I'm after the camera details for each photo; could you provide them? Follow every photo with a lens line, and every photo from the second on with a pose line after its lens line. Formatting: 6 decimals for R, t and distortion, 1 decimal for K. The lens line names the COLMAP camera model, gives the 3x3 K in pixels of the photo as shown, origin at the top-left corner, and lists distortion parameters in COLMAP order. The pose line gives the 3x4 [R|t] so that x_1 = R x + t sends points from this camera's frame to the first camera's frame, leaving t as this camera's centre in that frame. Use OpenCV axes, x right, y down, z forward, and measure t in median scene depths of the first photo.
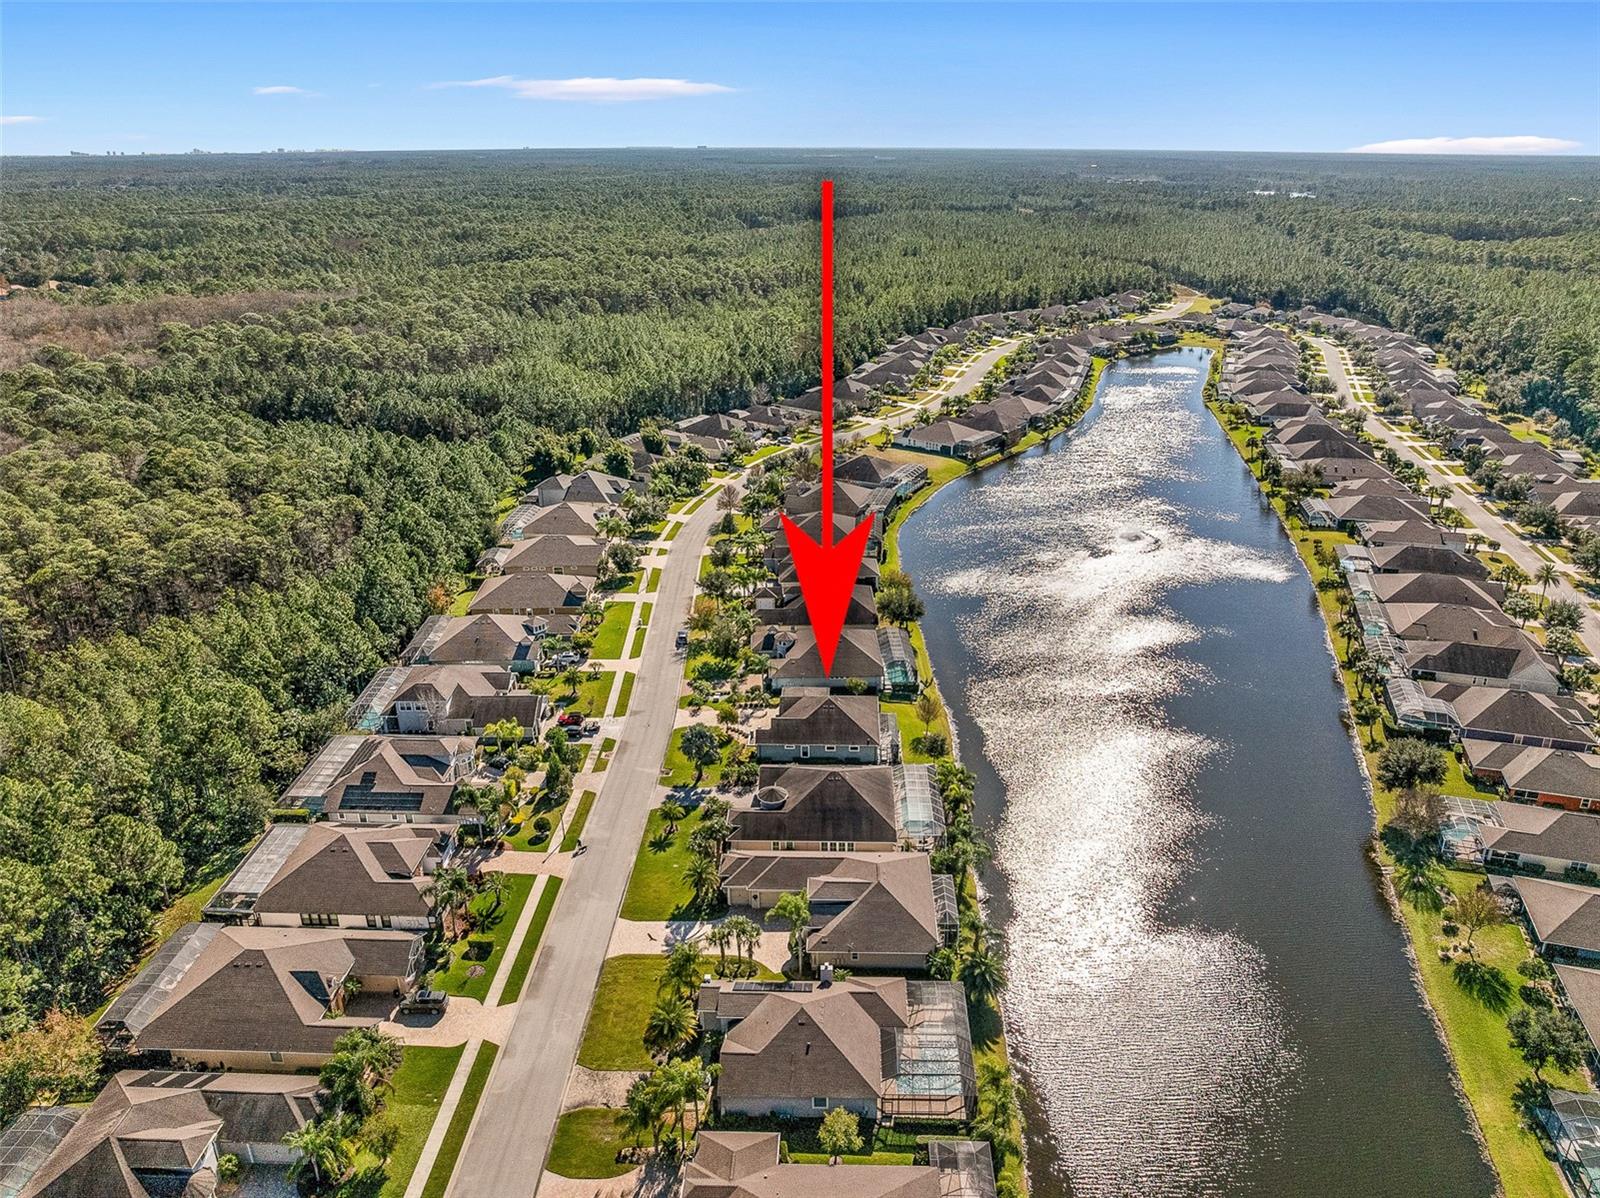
lens RADIAL K [[1134.3, 0, 797.4], [0, 1134.3, 602.1], [0, 0, 1]] dist [-0.052973, 0.034348]
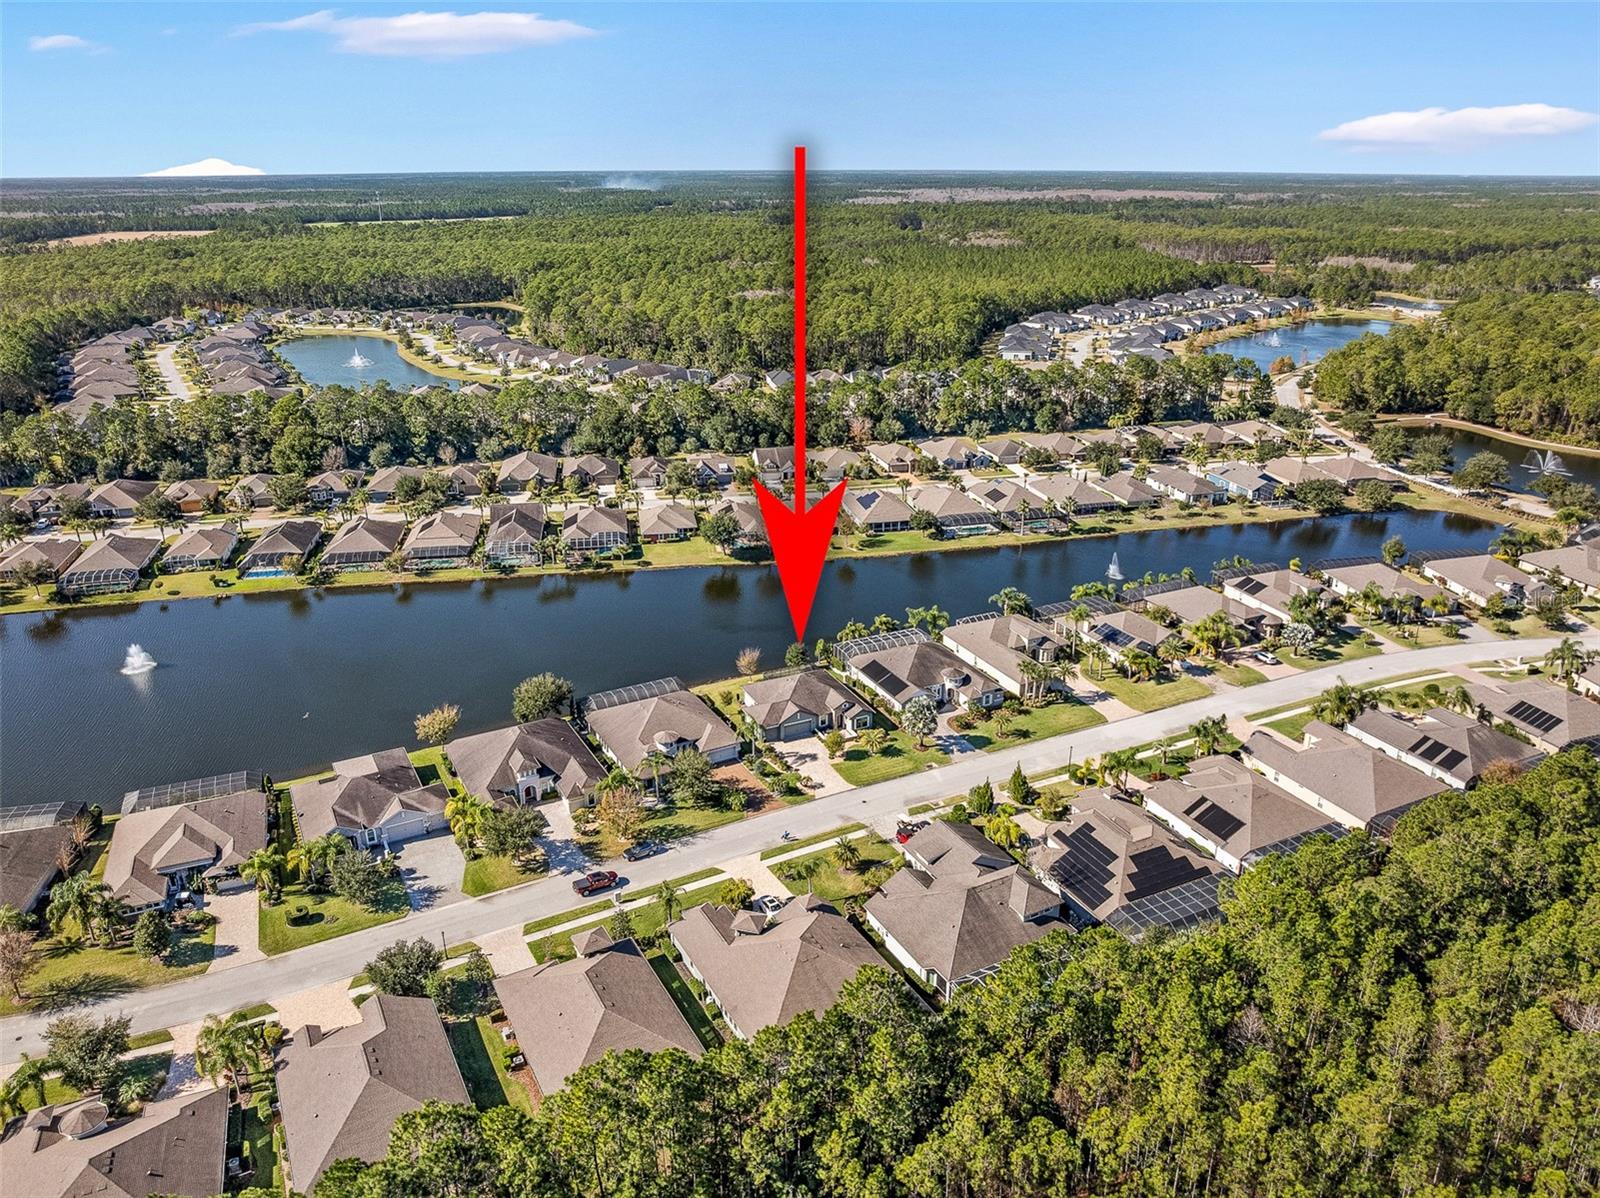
lens RADIAL K [[1134.3, 0, 802.1], [0, 1134.3, 582.7], [0, 0, 1]] dist [-0.052973, 0.034348]
pose [[-0.465240, -0.304056, 0.831325, -0.796197], [0.335550, 0.808484, 0.483488, -0.481235], [-0.819120, 0.503889, -0.274113, 1.176924]]
